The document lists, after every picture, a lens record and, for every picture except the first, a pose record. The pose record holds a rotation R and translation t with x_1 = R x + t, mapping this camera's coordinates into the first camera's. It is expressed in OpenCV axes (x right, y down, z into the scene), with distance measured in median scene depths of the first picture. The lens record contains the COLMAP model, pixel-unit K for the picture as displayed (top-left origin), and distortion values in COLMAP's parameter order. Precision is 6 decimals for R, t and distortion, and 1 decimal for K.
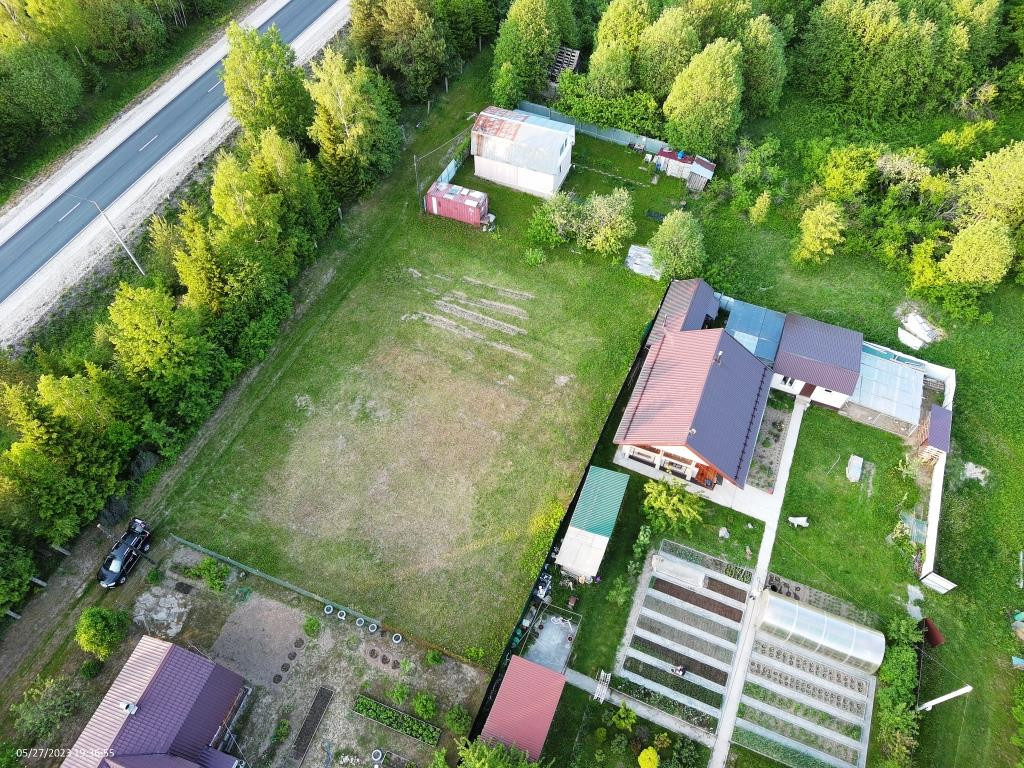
lens RADIAL K [[690.6, 0, 513.4], [0, 690.6, 382.5], [0, 0, 1]] dist [0.028287, -0.026340]
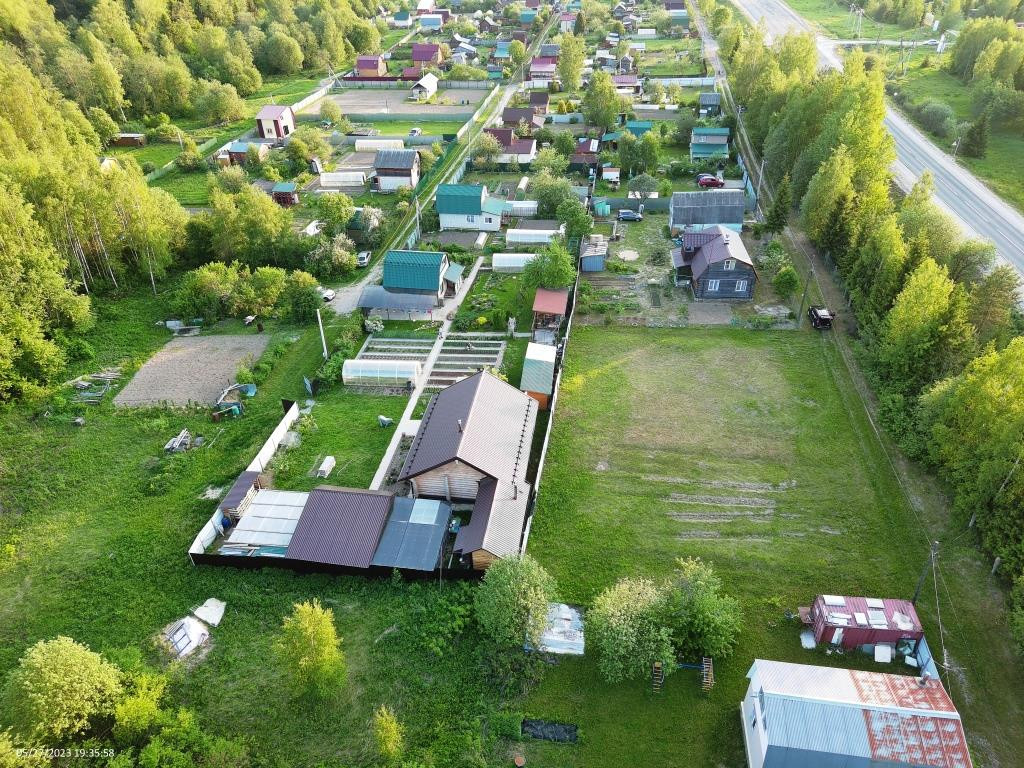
lens RADIAL K [[690.6, 0, 513.4], [0, 690.6, 382.5], [0, 0, 1]] dist [0.028287, -0.026340]
pose [[-0.966387, 0.167765, -0.194809, 0.372929], [-0.193904, 0.021920, 0.980776, -0.973067], [0.168810, 0.985583, 0.011347, 0.852809]]
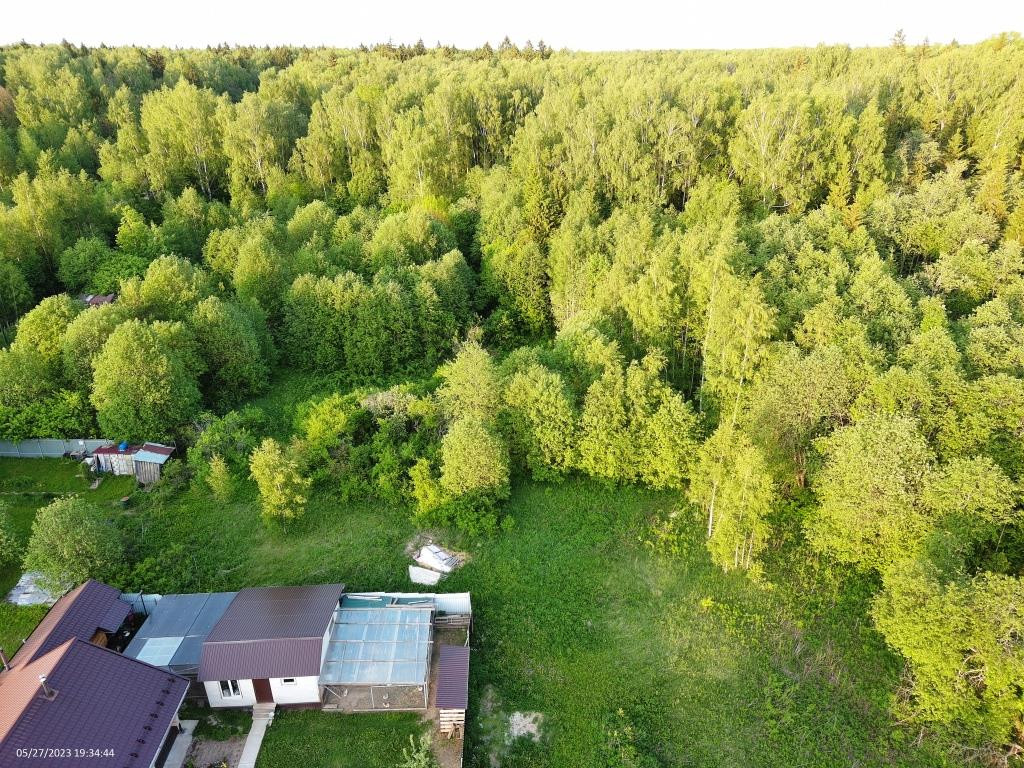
lens RADIAL K [[690.6, 0, 513.4], [0, 690.6, 382.5], [0, 0, 1]] dist [0.028287, -0.026340]
pose [[0.899130, -0.184217, 0.397025, 0.424540], [0.356946, 0.833577, -0.421591, 0.126064], [-0.253286, 0.520782, 0.815250, 0.261143]]
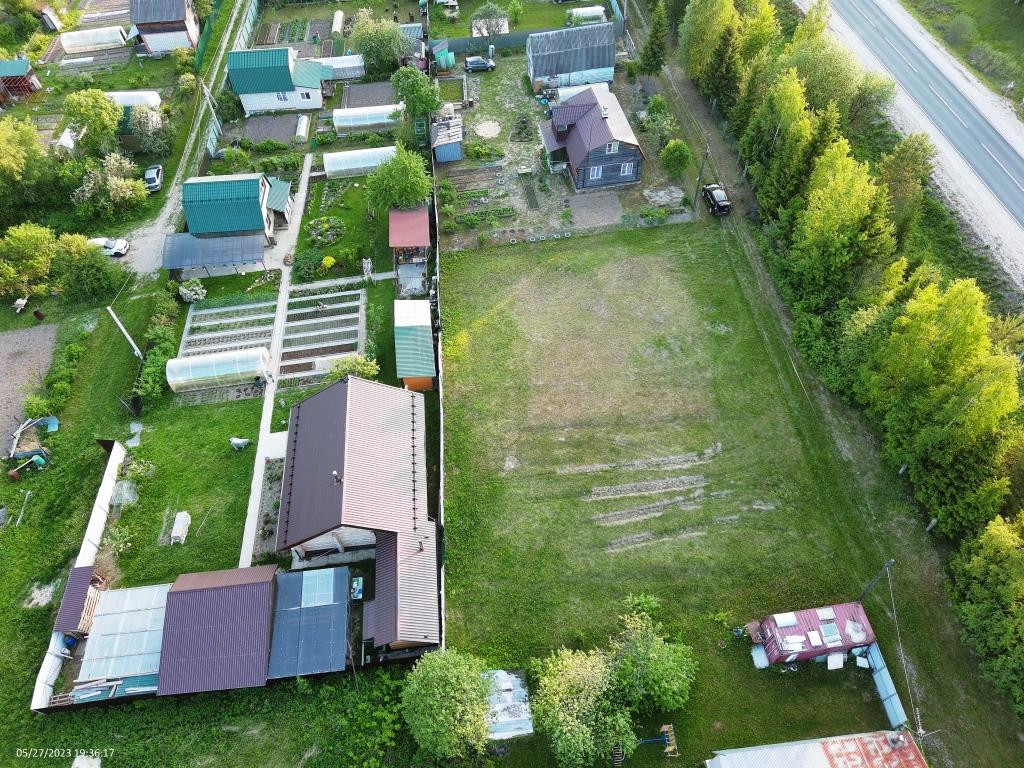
lens RADIAL K [[690.6, 0, 513.4], [0, 690.6, 382.5], [0, 0, 1]] dist [0.028287, -0.026340]
pose [[-0.874629, 0.401851, -0.271181, 0.264956], [-0.378328, -0.216006, 0.900116, -0.773516], [0.303136, 0.889864, 0.340956, 0.616675]]
